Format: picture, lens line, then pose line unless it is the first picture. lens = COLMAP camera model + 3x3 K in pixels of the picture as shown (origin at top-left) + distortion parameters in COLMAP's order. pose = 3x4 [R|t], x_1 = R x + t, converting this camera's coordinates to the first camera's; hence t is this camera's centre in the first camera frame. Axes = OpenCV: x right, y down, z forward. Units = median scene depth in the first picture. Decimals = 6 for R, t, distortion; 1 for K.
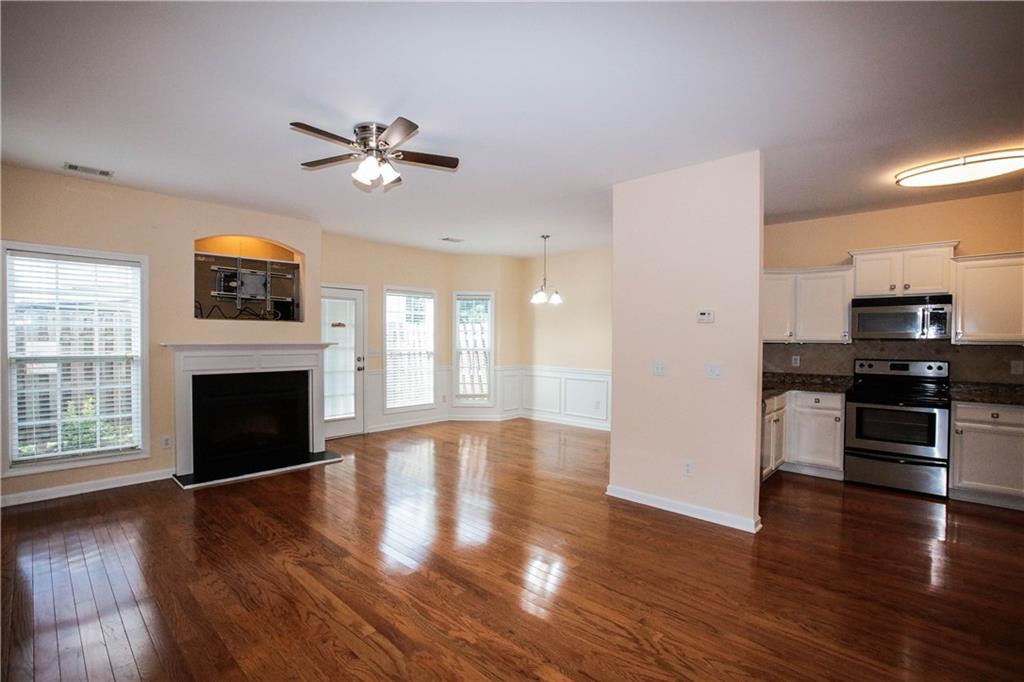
lens RADIAL K [[469.9, 0, 512.1], [0, 469.9, 348.2], [0, 0, 1]] dist [-0.053937, 0.020571]
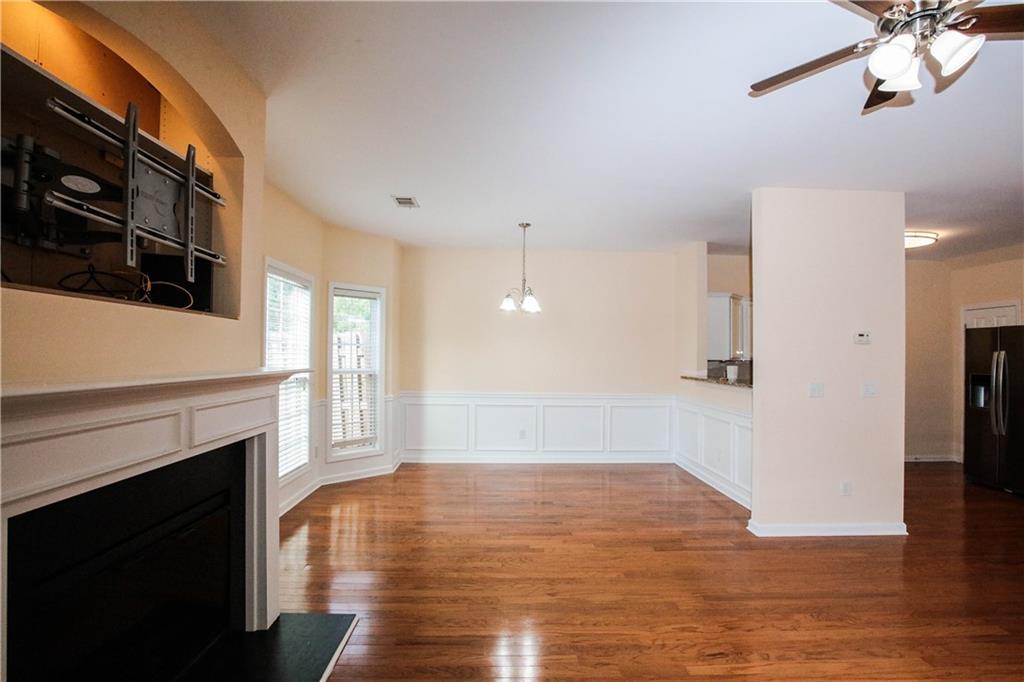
lens RADIAL K [[469.9, 0, 512.1], [0, 469.9, 348.2], [0, 0, 1]] dist [-0.053937, 0.020571]
pose [[0.709725, 0.008531, 0.704427, -0.605258], [0.010110, 0.999700, -0.022293, -0.021169], [-0.704406, 0.022944, 0.709426, 0.578730]]
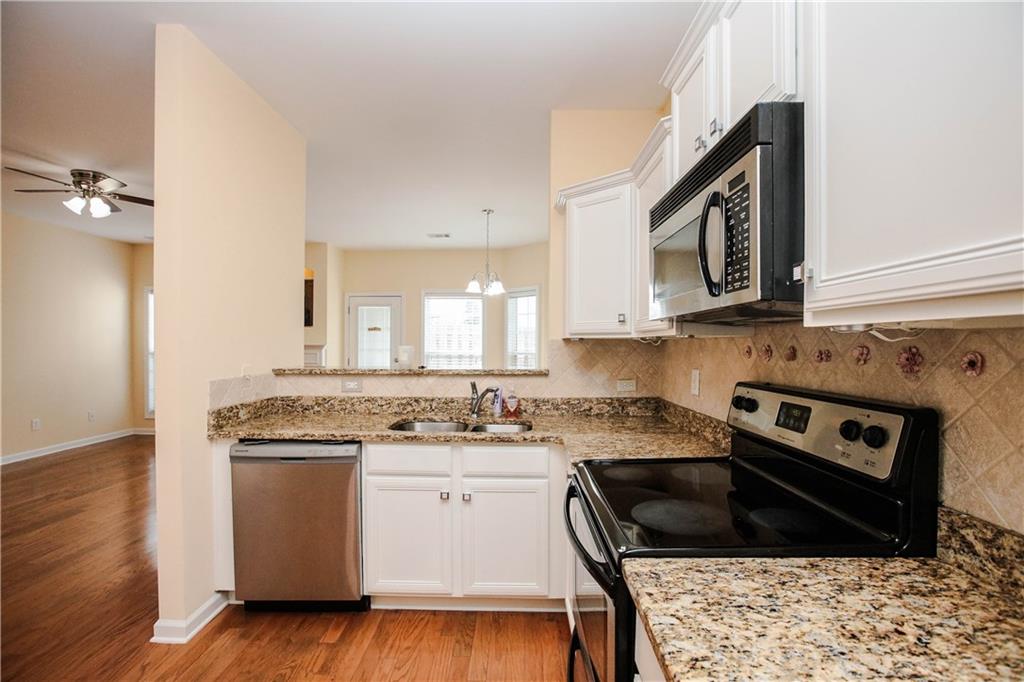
lens RADIAL K [[466.1, 0, 511.0], [0, 466.1, 348.8], [0, 0, 1]] dist [-0.052176, 0.016726]
pose [[0.671592, 0.003459, -0.740913, 0.847920], [-0.016231, 0.999818, -0.010045, 0.004631], [0.740743, 0.018772, 0.671526, 0.619203]]
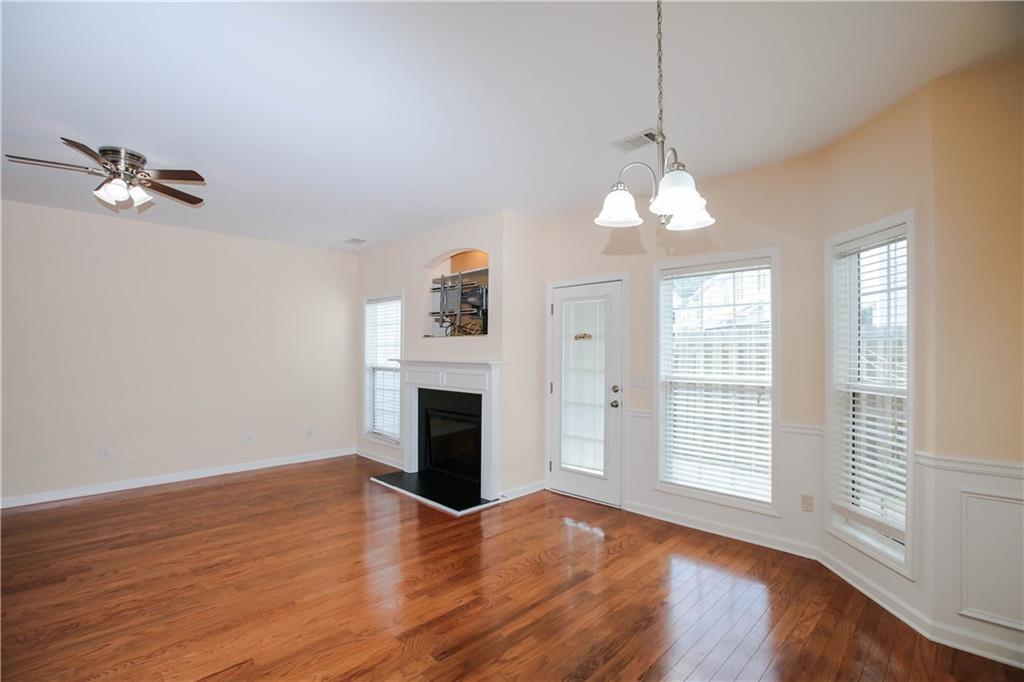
lens RADIAL K [[469.9, 0, 512.1], [0, 469.9, 348.2], [0, 0, 1]] dist [-0.053937, 0.020571]
pose [[-0.030471, -0.015549, -0.999415, 0.413078], [-0.026059, 0.999551, -0.014756, -0.024813], [0.999196, 0.025595, -0.030862, 1.147867]]
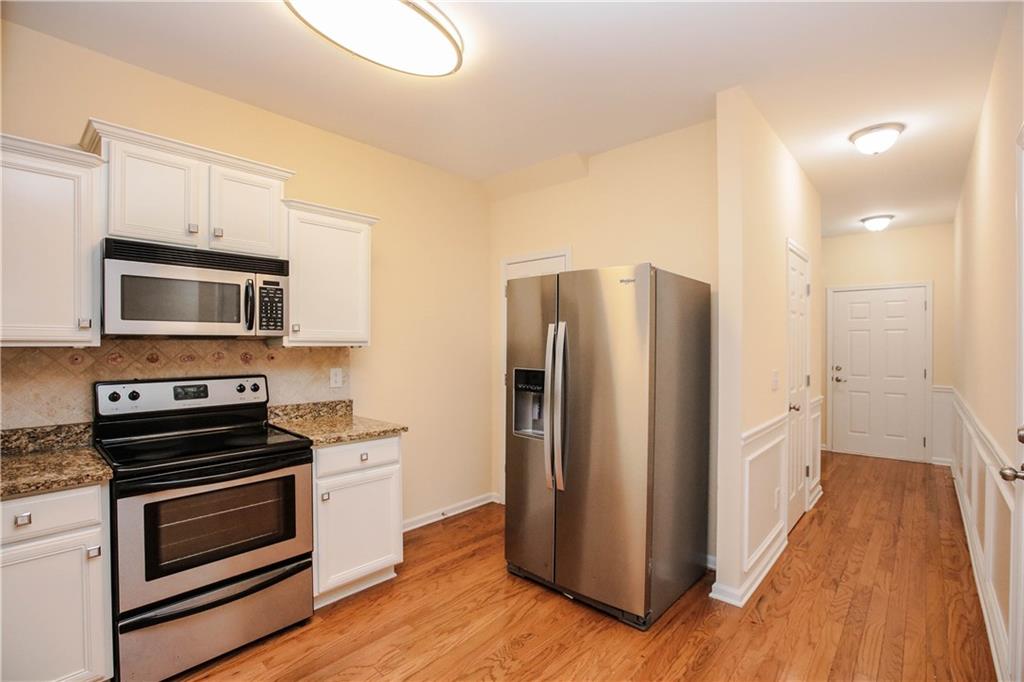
lens RADIAL K [[469.9, 0, 512.1], [0, 469.9, 348.2], [0, 0, 1]] dist [-0.053937, 0.020571]
pose [[-0.016476, -0.013180, 0.999777, 0.300474], [0.018588, 0.999736, 0.013486, -0.007313], [-0.999691, 0.018806, -0.016226, 0.588817]]
